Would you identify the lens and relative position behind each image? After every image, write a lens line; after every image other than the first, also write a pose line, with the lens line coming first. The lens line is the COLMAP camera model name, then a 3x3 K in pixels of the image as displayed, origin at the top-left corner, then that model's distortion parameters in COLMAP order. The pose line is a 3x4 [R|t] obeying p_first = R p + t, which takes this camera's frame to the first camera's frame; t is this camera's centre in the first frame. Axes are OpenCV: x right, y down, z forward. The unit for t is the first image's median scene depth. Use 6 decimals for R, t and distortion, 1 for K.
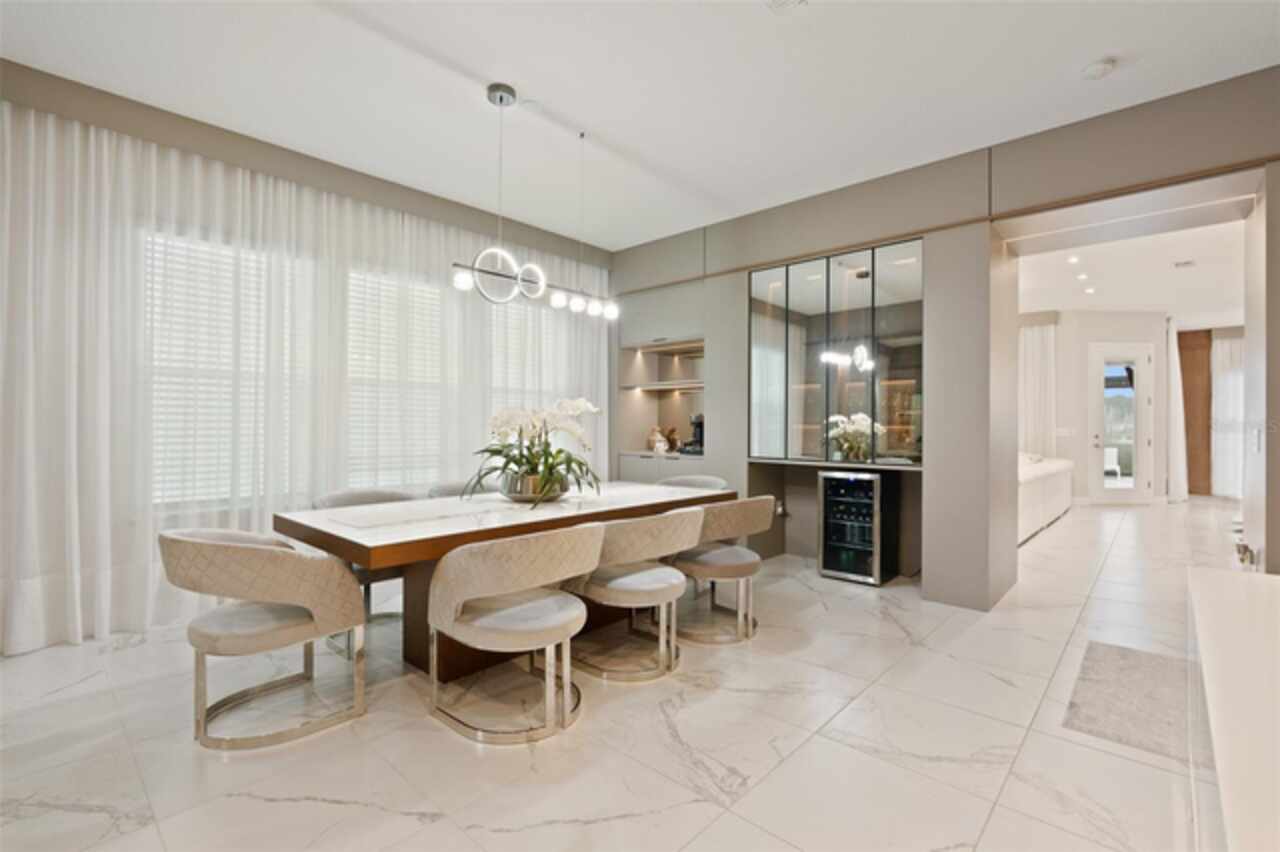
lens RADIAL K [[593.1, 0, 640.6], [0, 593.1, 414.9], [0, 0, 1]] dist [0.001419, 0.000674]
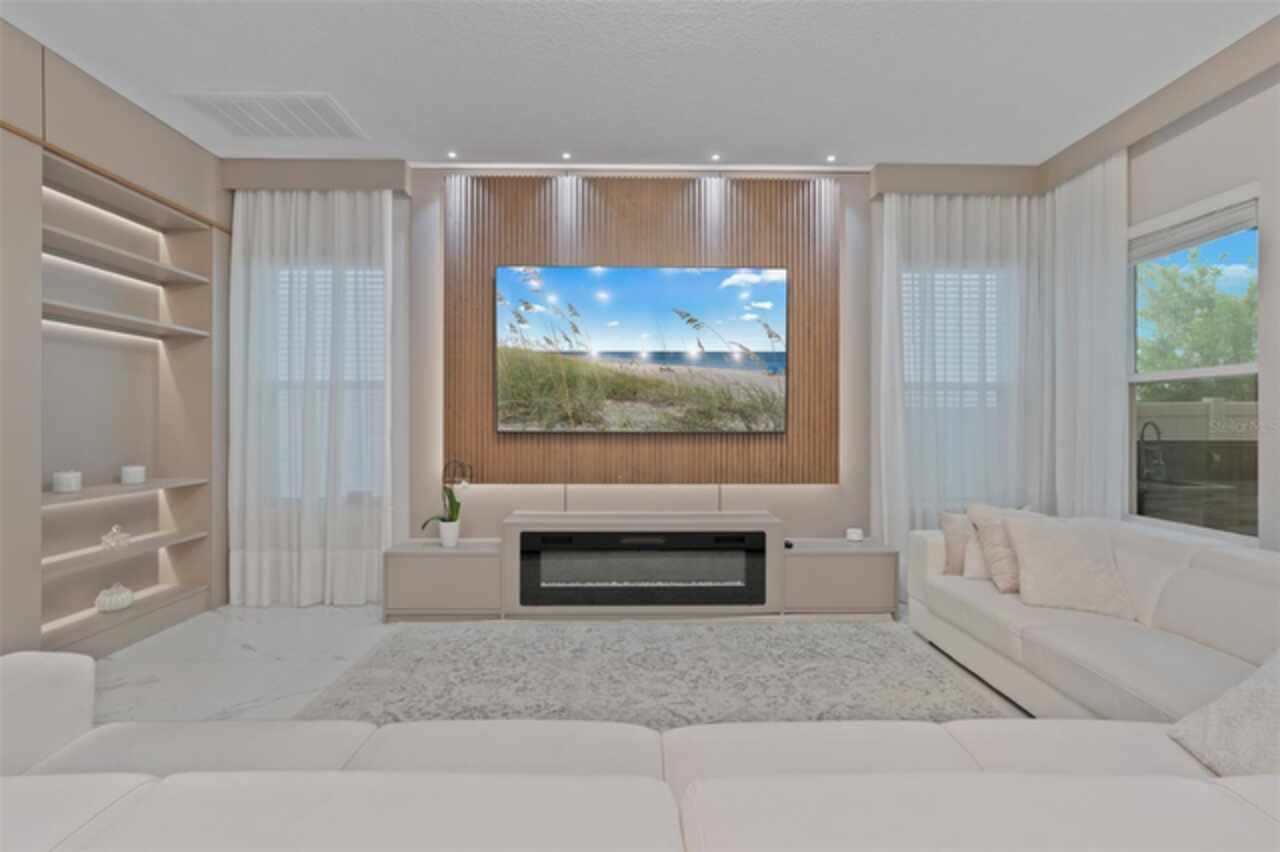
lens RADIAL K [[593.1, 0, 640.6], [0, 593.1, 414.9], [0, 0, 1]] dist [0.001419, 0.000674]
pose [[0.673428, -0.014132, -0.739117, 0.488716], [0.015262, 0.999870, -0.005213, 0.006845], [0.739095, -0.007770, 0.673557, 0.593884]]
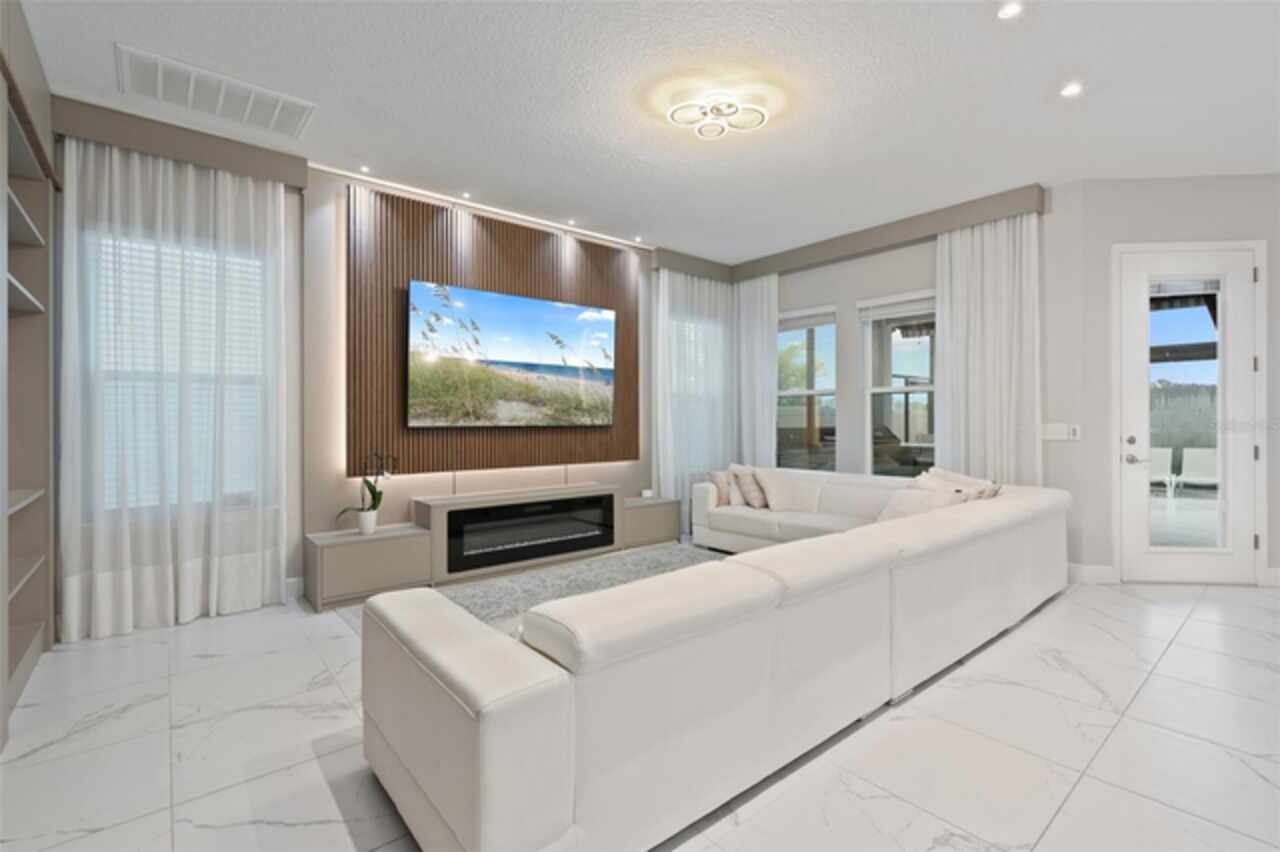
lens RADIAL K [[574.6, 0, 638.2], [0, 574.6, 418.9], [0, 0, 1]] dist [-0.018309, 0.007850]
pose [[0.988372, -0.014724, -0.151338, 0.377421], [0.015987, 0.999847, 0.007135, 0.008210], [0.151210, -0.009472, 0.988456, 0.411655]]
